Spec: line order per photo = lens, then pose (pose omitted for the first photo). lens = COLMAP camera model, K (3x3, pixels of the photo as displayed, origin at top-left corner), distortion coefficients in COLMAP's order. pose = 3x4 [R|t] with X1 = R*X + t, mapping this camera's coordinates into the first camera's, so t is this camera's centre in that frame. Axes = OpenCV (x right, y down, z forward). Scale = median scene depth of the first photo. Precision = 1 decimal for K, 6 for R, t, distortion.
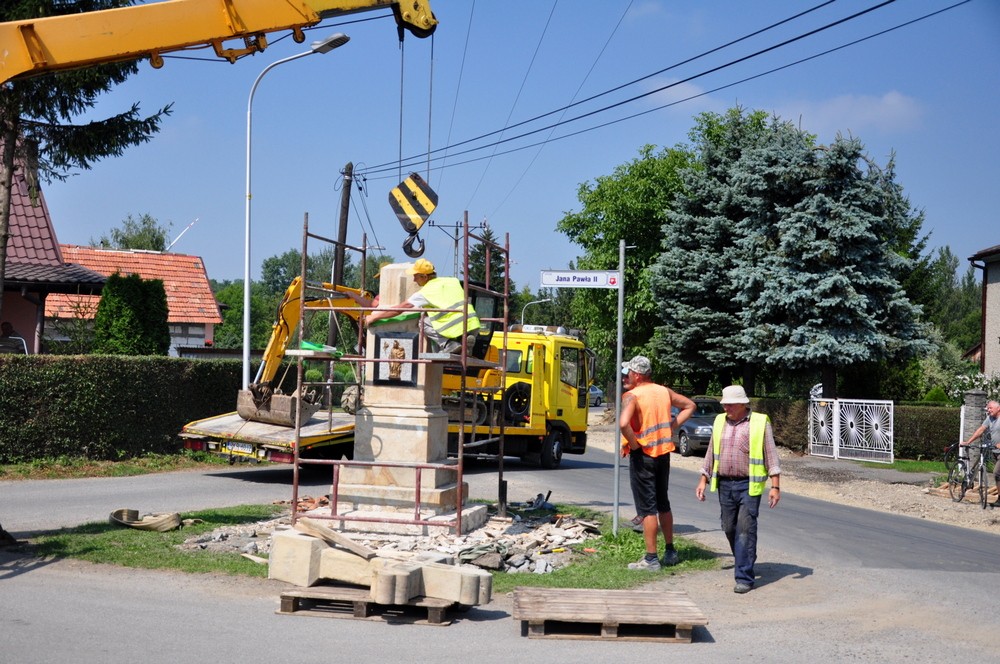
lens RADIAL K [[1234.6, 0, 476.7], [0, 1234.6, 337.3], [0, 0, 1]] dist [0.121582, 0.000000]
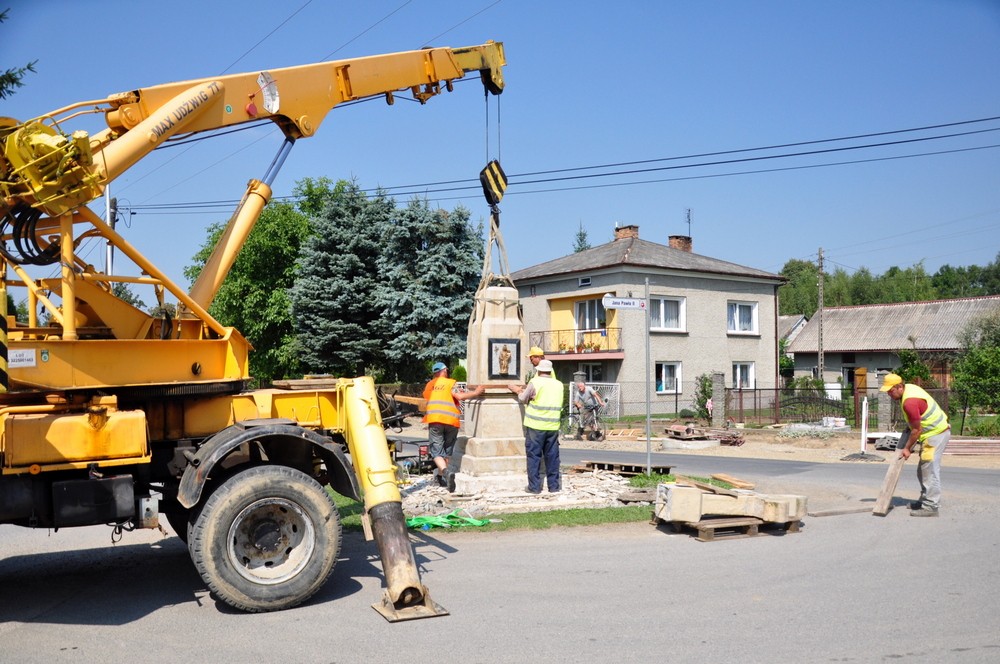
lens RADIAL K [[898.5, 0, 507.1], [0, 898.5, 339.9], [0, 0, 1]] dist [-0.085630, 0.030944]
pose [[0.821236, -0.011017, 0.570482, -0.274216], [0.011999, 0.999926, 0.002036, -0.002160], [-0.570462, 0.005173, 0.821308, 0.094501]]
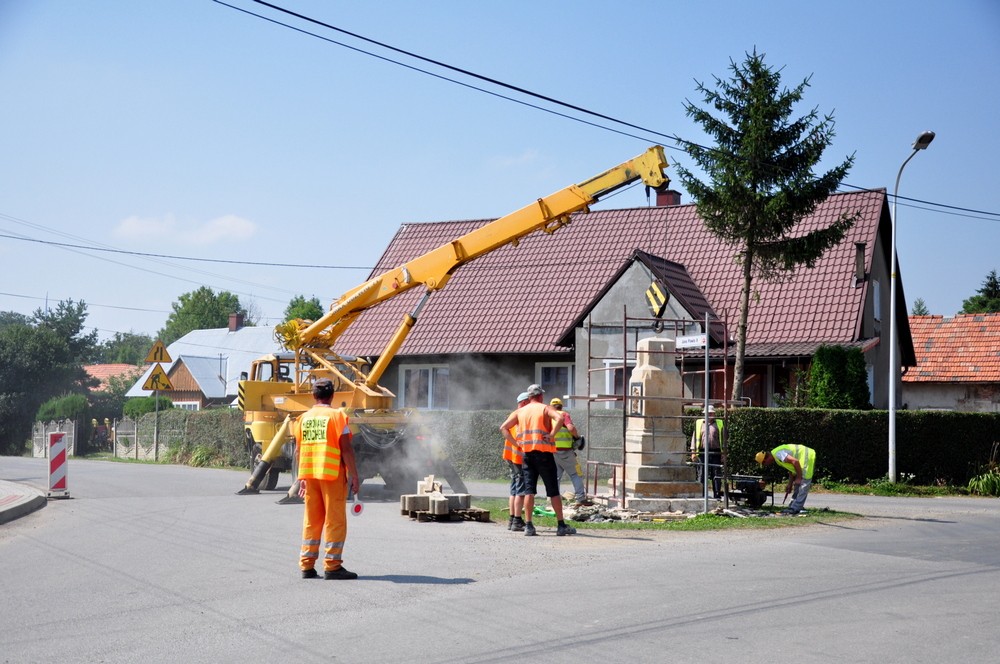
lens RADIAL K [[1346.7, 0, 489.6], [0, 1346.7, 370.6], [0, 0, 1]] dist [0.142795, 0.000000]
pose [[0.500473, -0.055858, -0.863948, 0.599197], [0.025907, 0.998436, -0.049546, 0.027638], [0.865364, 0.002414, 0.501137, -0.012171]]
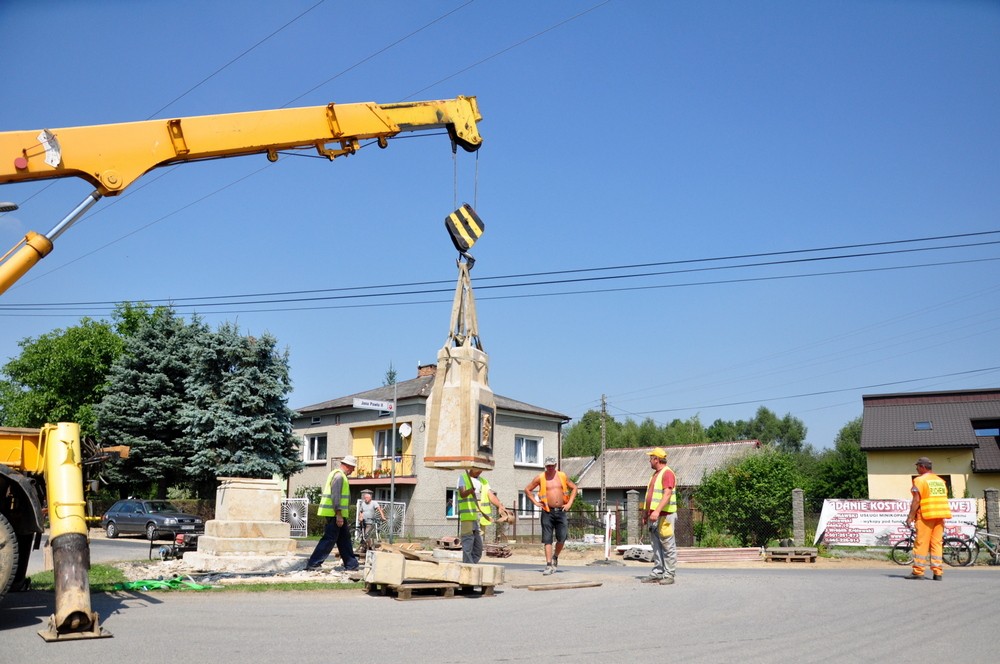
lens RADIAL K [[834.3, 0, 525.0], [0, 834.3, 341.4], [0, 0, 1]] dist [-0.138817, 0.109606]
pose [[0.673992, 0.130297, 0.727157, -0.252594], [-0.010912, 0.985971, -0.166558, 0.022578], [-0.738658, 0.104324, 0.665959, 0.056567]]
